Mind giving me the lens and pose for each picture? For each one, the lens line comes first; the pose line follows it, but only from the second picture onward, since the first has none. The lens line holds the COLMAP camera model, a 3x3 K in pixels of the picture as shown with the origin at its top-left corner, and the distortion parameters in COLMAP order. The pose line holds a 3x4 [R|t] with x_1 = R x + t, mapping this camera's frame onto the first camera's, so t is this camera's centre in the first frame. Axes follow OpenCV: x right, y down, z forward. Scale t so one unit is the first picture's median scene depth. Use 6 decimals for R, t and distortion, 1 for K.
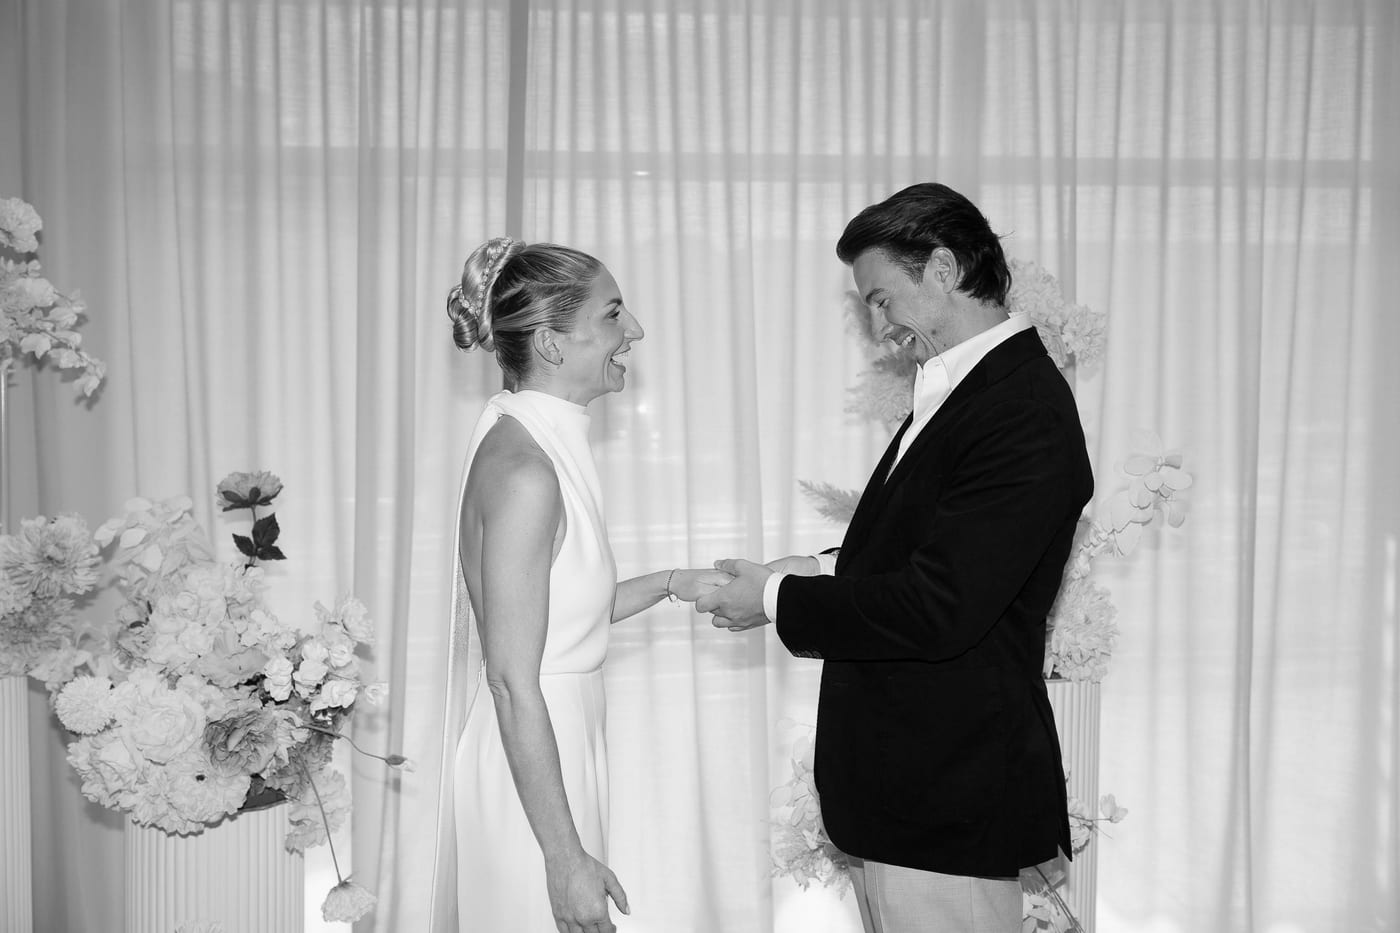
lens RADIAL K [[1405.7, 0, 700.0], [0, 1405.7, 466.5], [0, 0, 1]] dist [0.016213, -0.018982]
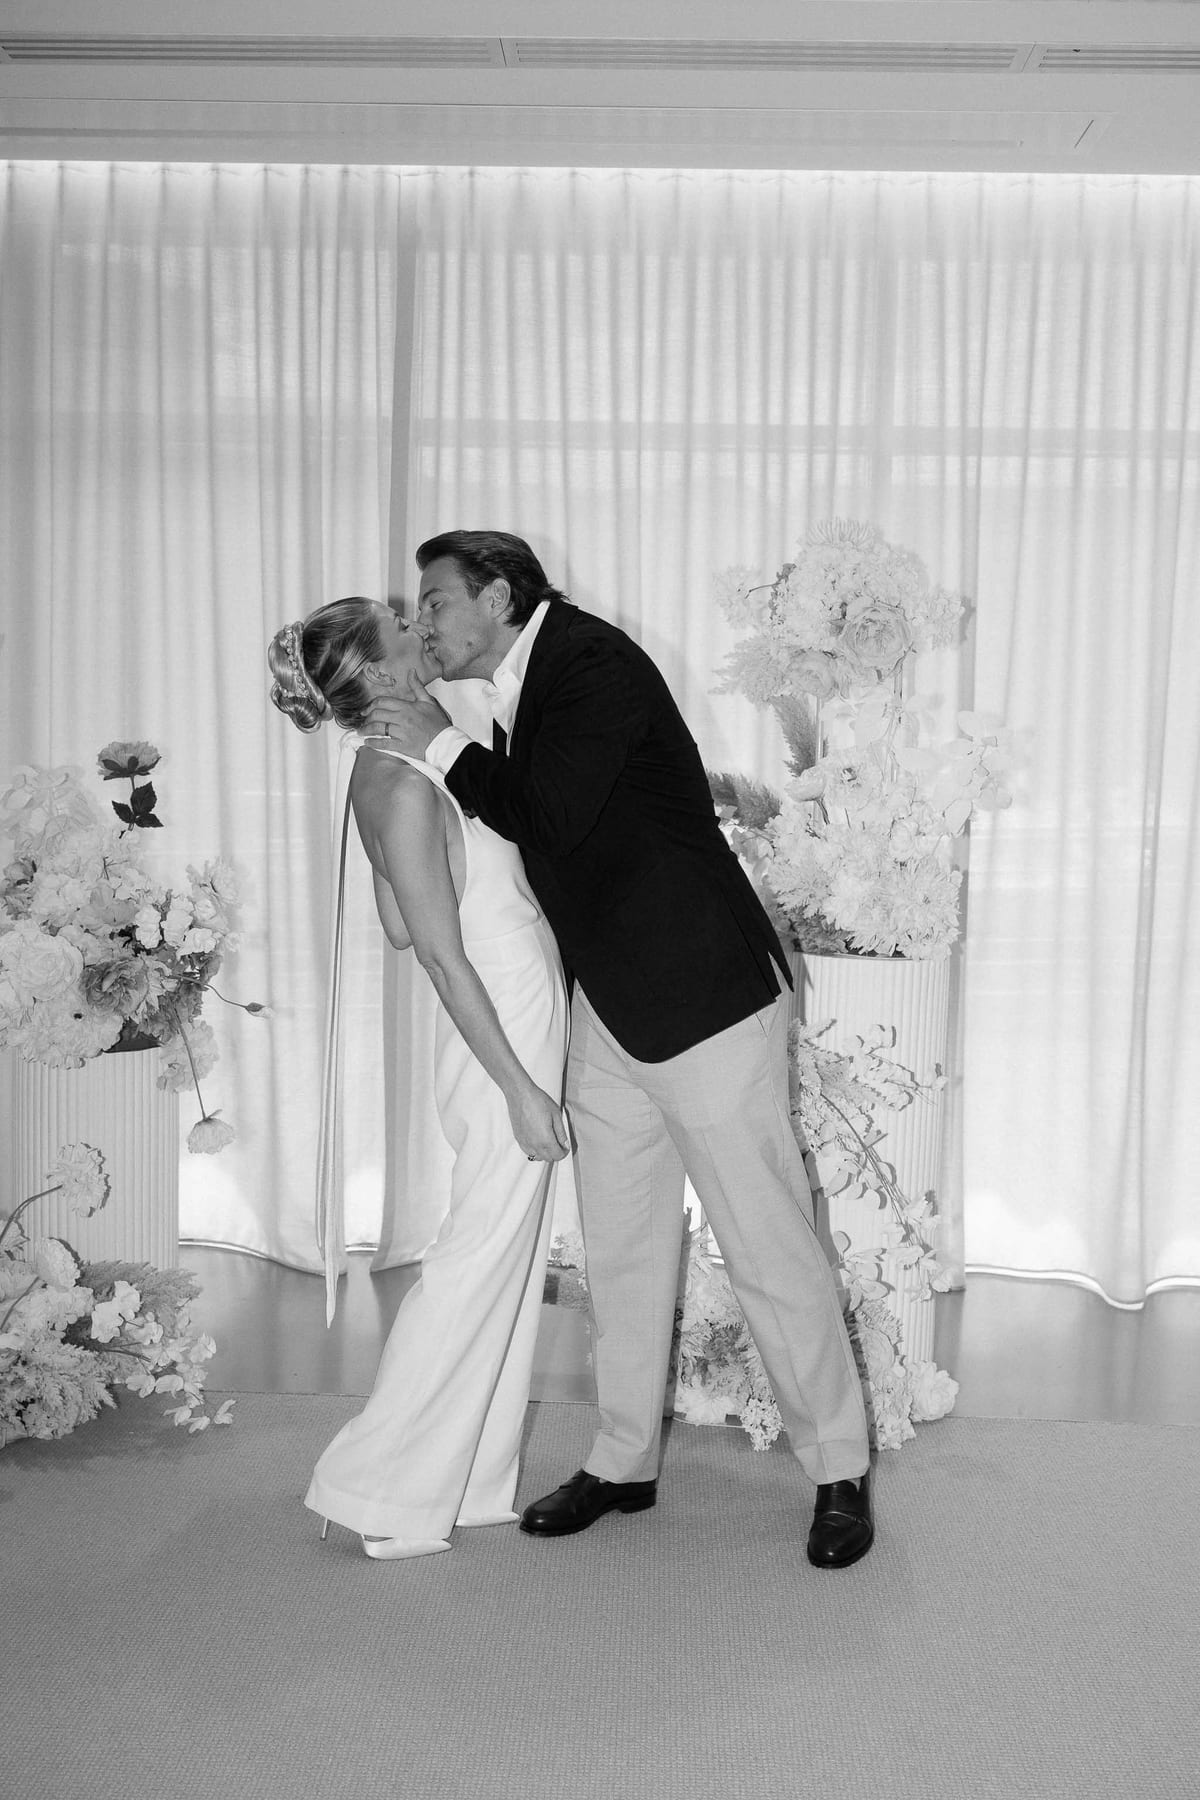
lens RADIAL K [[1807.3, 0, 600.0], [0, 1807.3, 900.0], [0, 0, 1]] dist [0.016213, -0.018982]
pose [[0.996586, 0.023725, -0.079083, 0.150671], [-0.018253, 0.997436, 0.069203, 0.024070], [0.080522, -0.067524, 0.994463, -0.342075]]
